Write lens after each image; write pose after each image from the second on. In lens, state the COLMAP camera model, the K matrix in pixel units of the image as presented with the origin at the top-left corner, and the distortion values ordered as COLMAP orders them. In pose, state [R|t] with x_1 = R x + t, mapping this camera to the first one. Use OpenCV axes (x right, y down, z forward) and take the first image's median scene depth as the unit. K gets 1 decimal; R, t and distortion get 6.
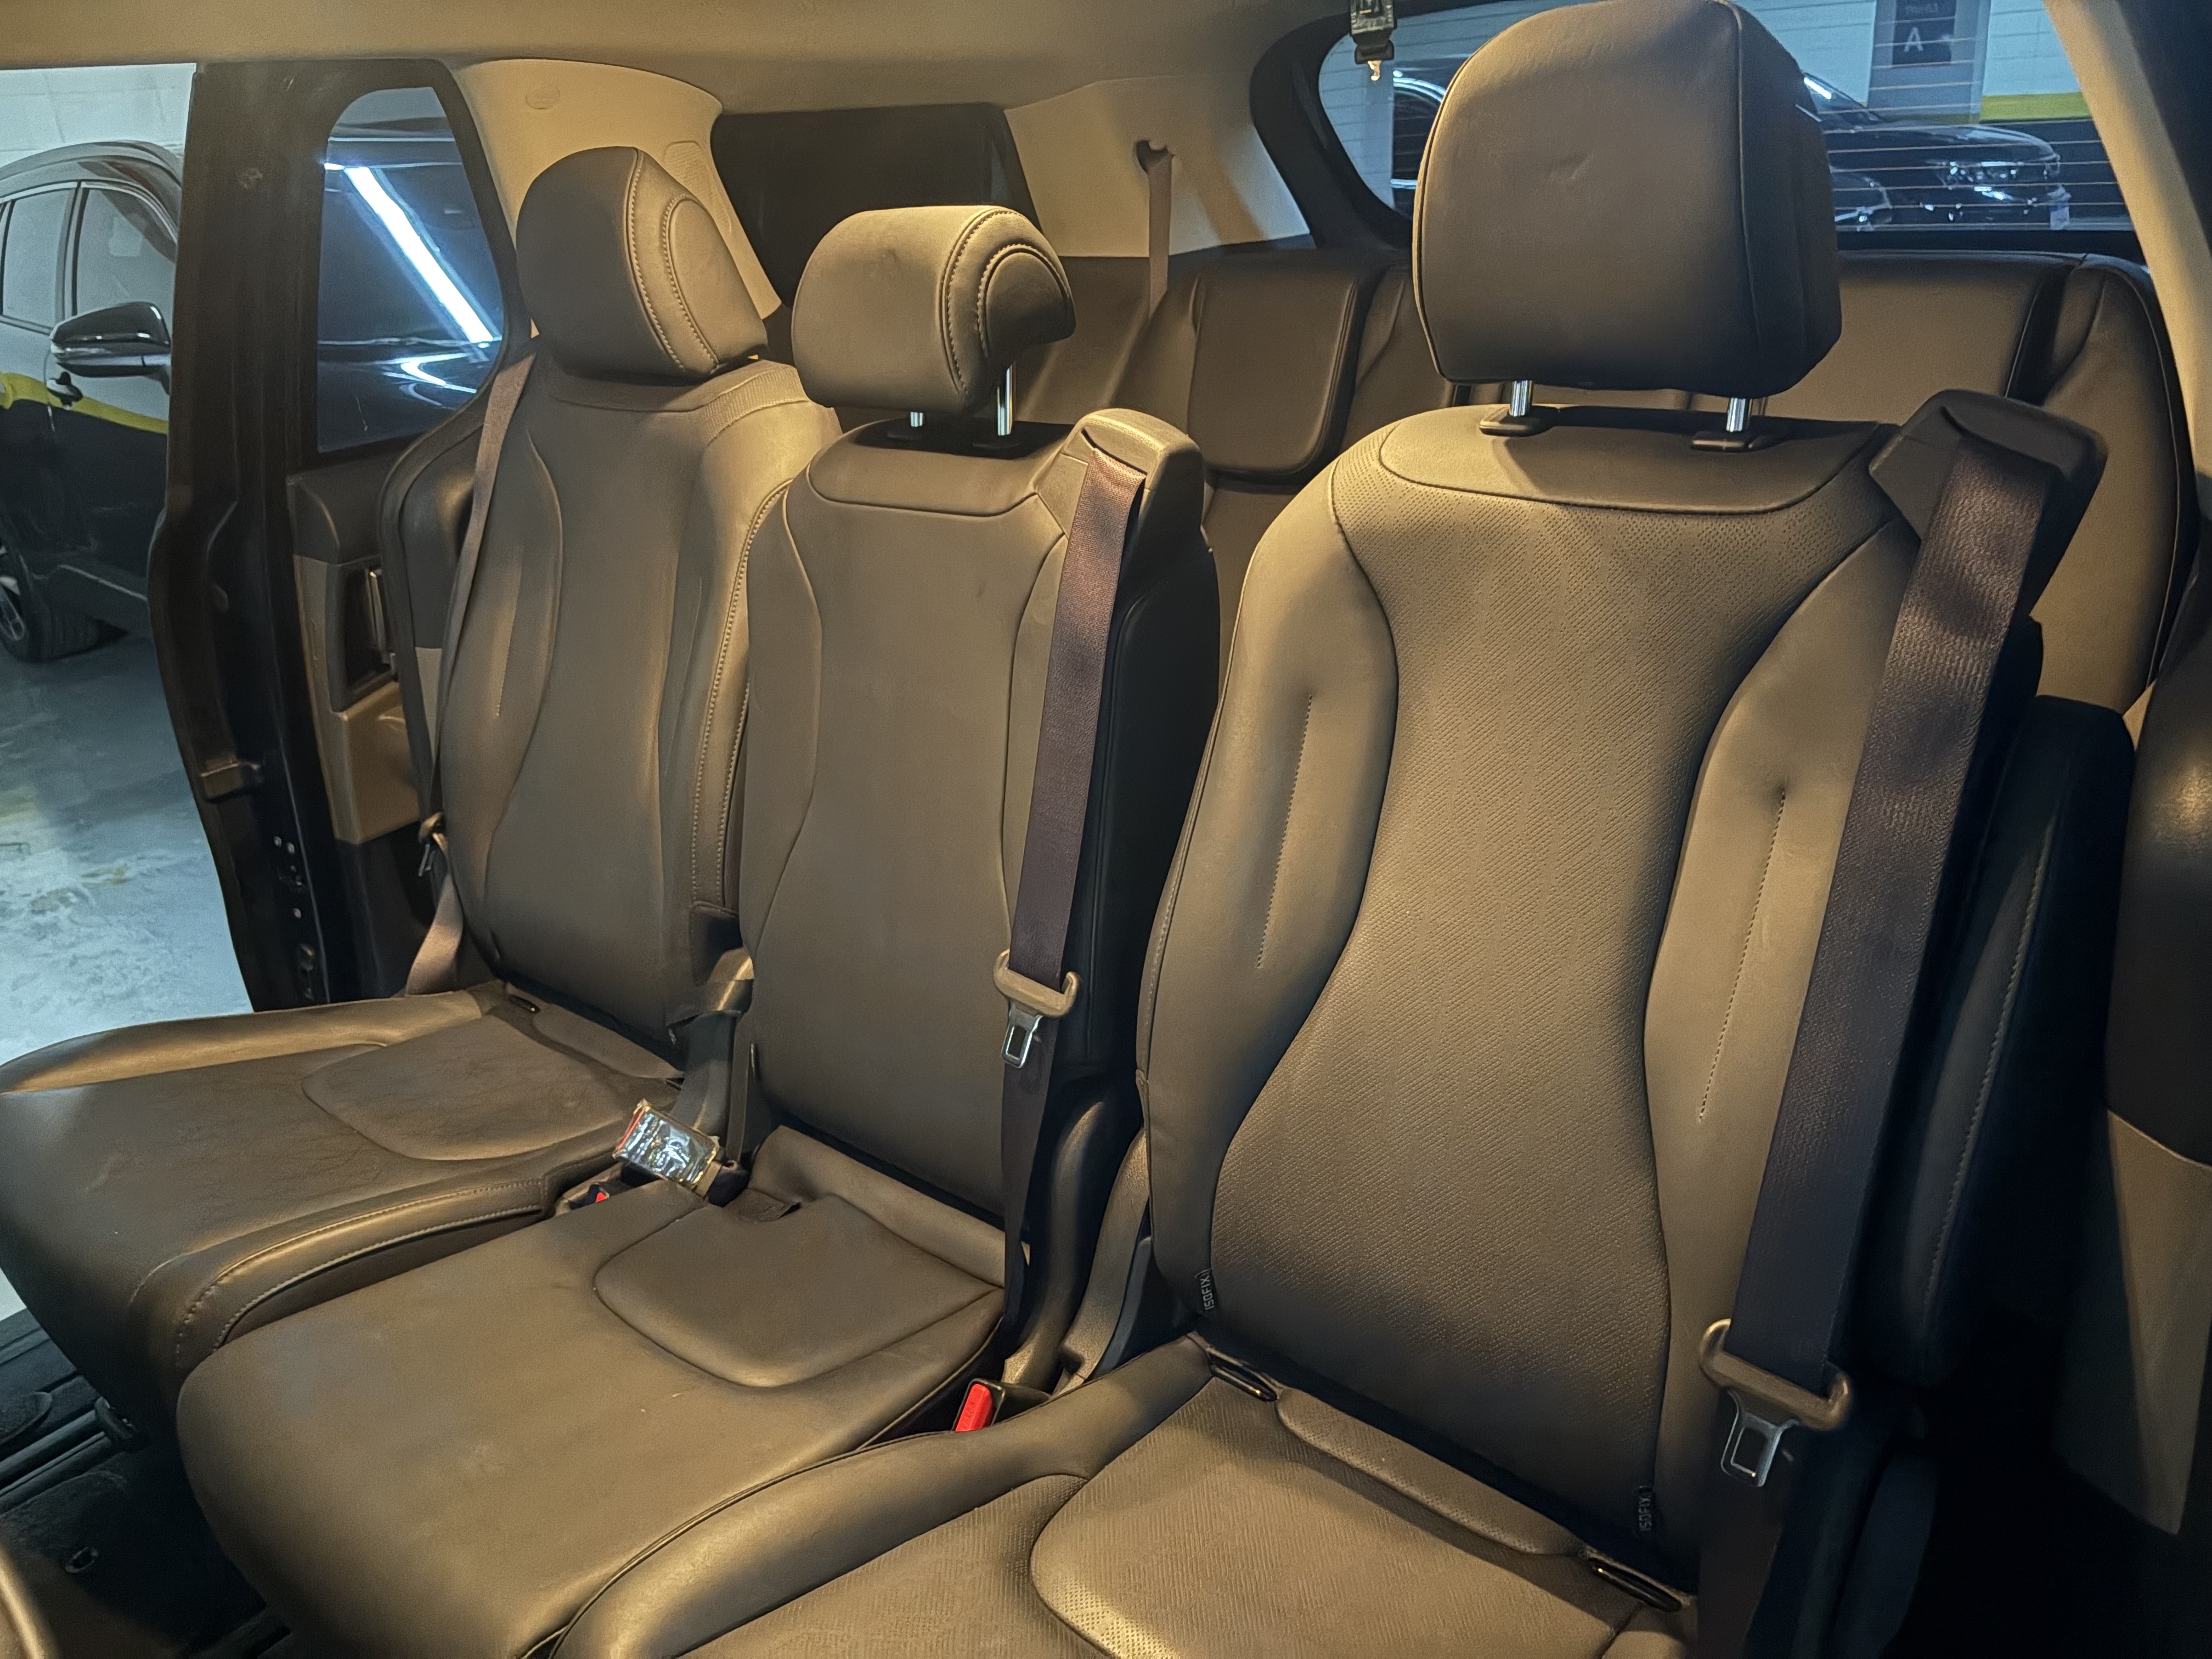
lens RADIAL K [[1686.5, 0, 1103.7], [0, 1686.5, 827.7], [0, 0, 1]] dist [-0.001373, 0.015587]
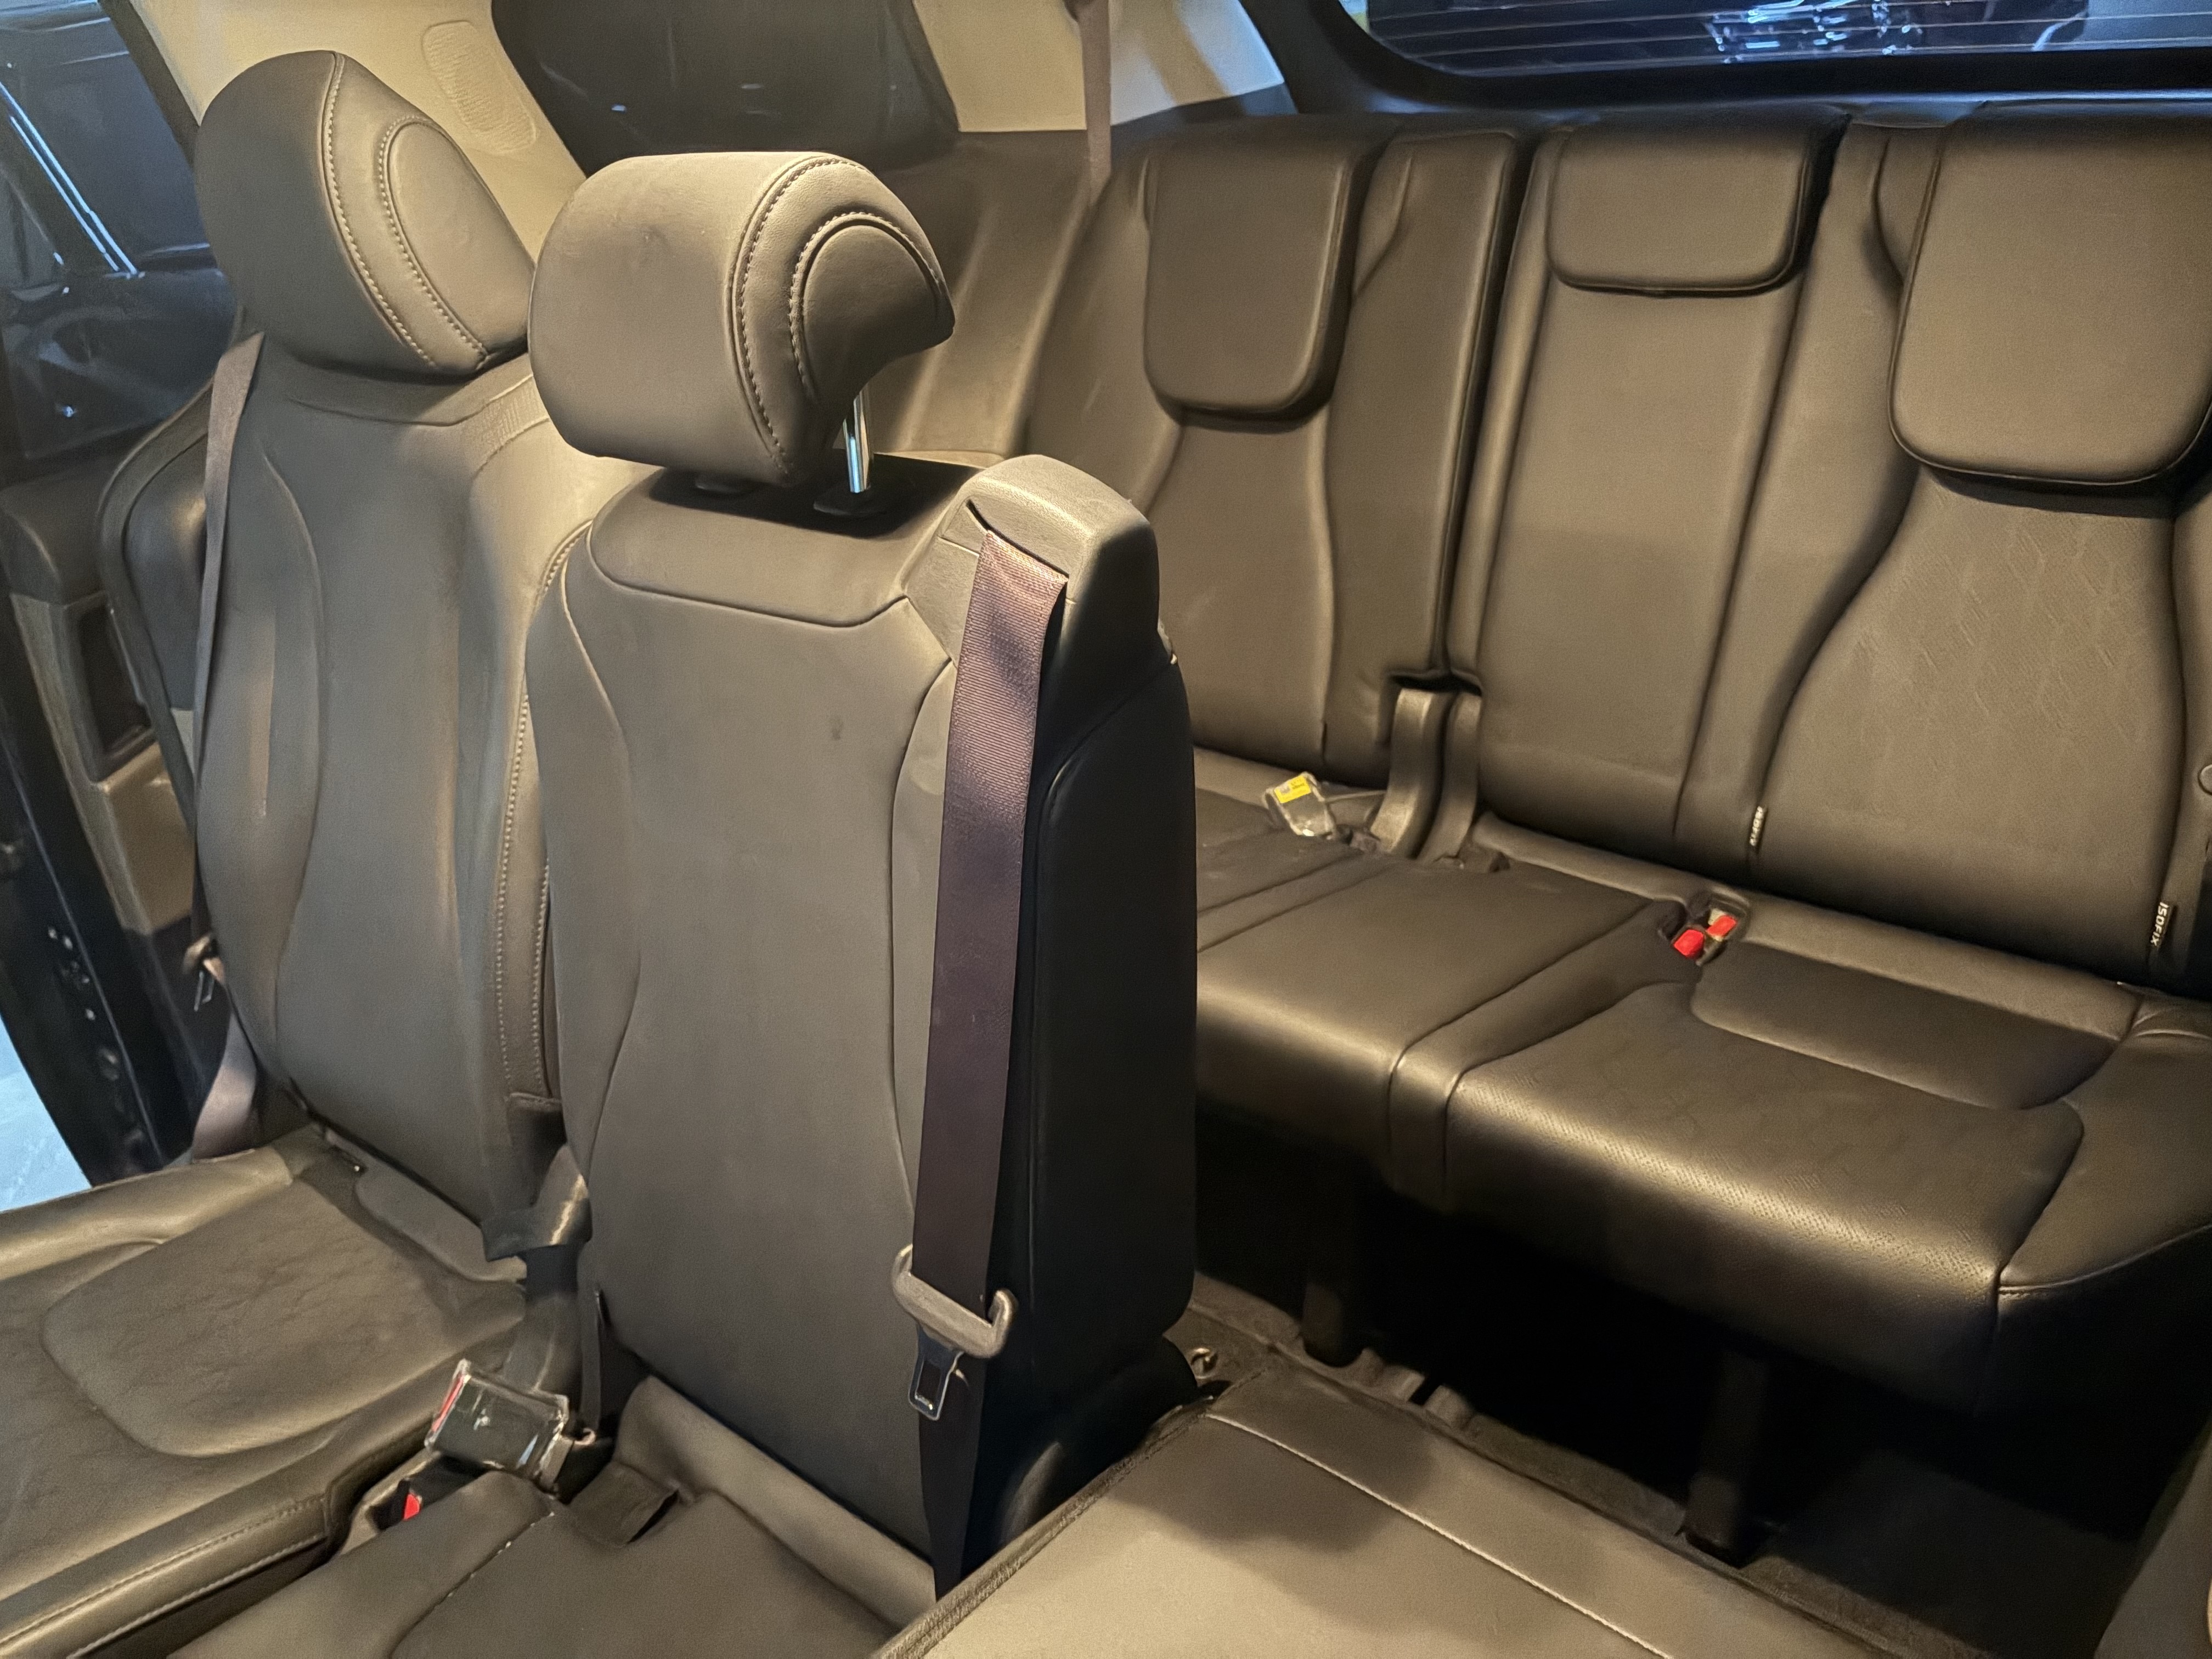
lens RADIAL K [[1686.5, 0, 1109.1], [0, 1686.5, 833.9], [0, 0, 1]] dist [-0.001373, 0.015587]
pose [[0.998611, -0.052339, 0.005992, 0.024420], [0.051485, 0.993707, 0.099479, -0.133515], [-0.011161, -0.099033, 0.995022, 0.266028]]
